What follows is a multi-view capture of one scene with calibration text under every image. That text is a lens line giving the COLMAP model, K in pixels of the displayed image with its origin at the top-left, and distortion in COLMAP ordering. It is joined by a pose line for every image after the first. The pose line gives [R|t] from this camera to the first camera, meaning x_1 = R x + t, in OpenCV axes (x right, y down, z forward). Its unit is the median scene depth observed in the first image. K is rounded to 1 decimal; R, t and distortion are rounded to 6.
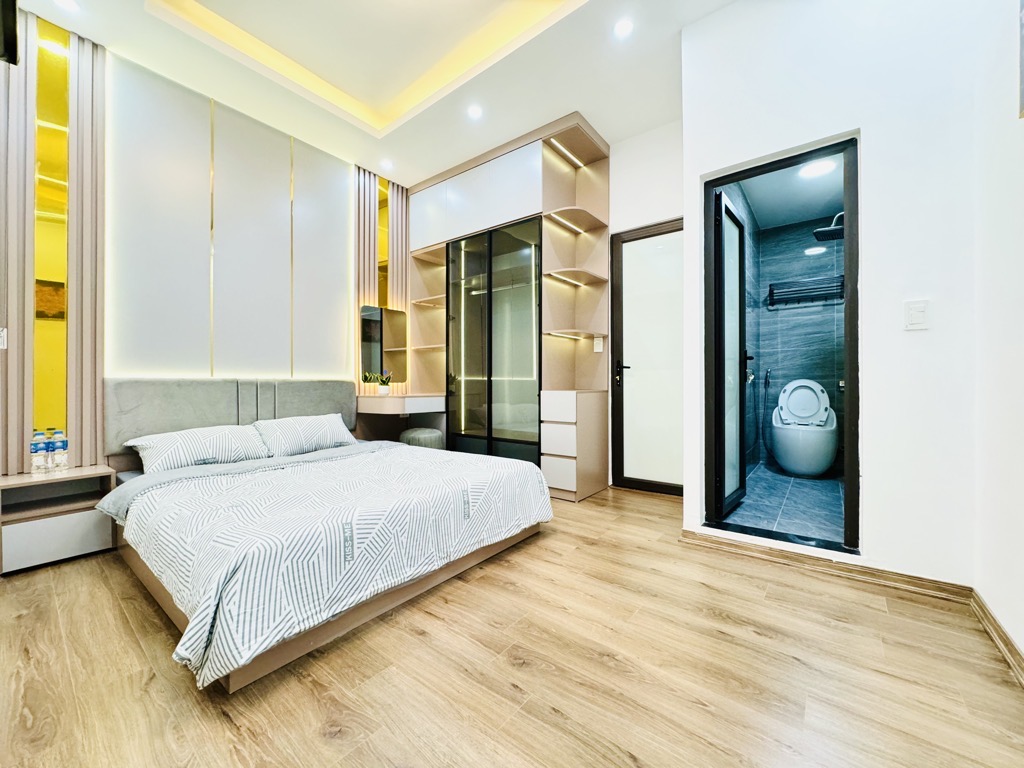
lens RADIAL K [[409.1, 0, 510.5], [0, 409.1, 385.1], [0, 0, 1]] dist [-0.001201, -0.000081]
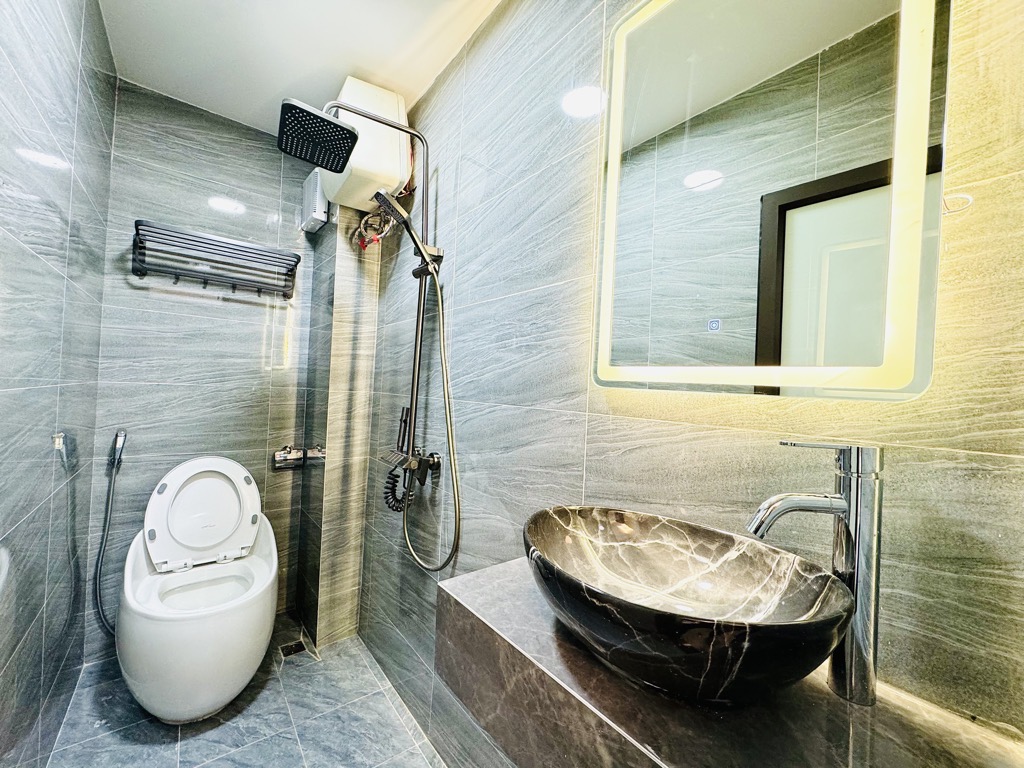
lens RADIAL K [[409.1, 0, 511.8], [0, 409.1, 384.9], [0, 0, 1]] dist [-0.001201, -0.000081]
pose [[0.244280, 0.020592, 0.969486, 0.332017], [-0.049003, 0.998759, -0.008866, -0.099133], [-0.968466, -0.045341, 0.244986, 0.527320]]
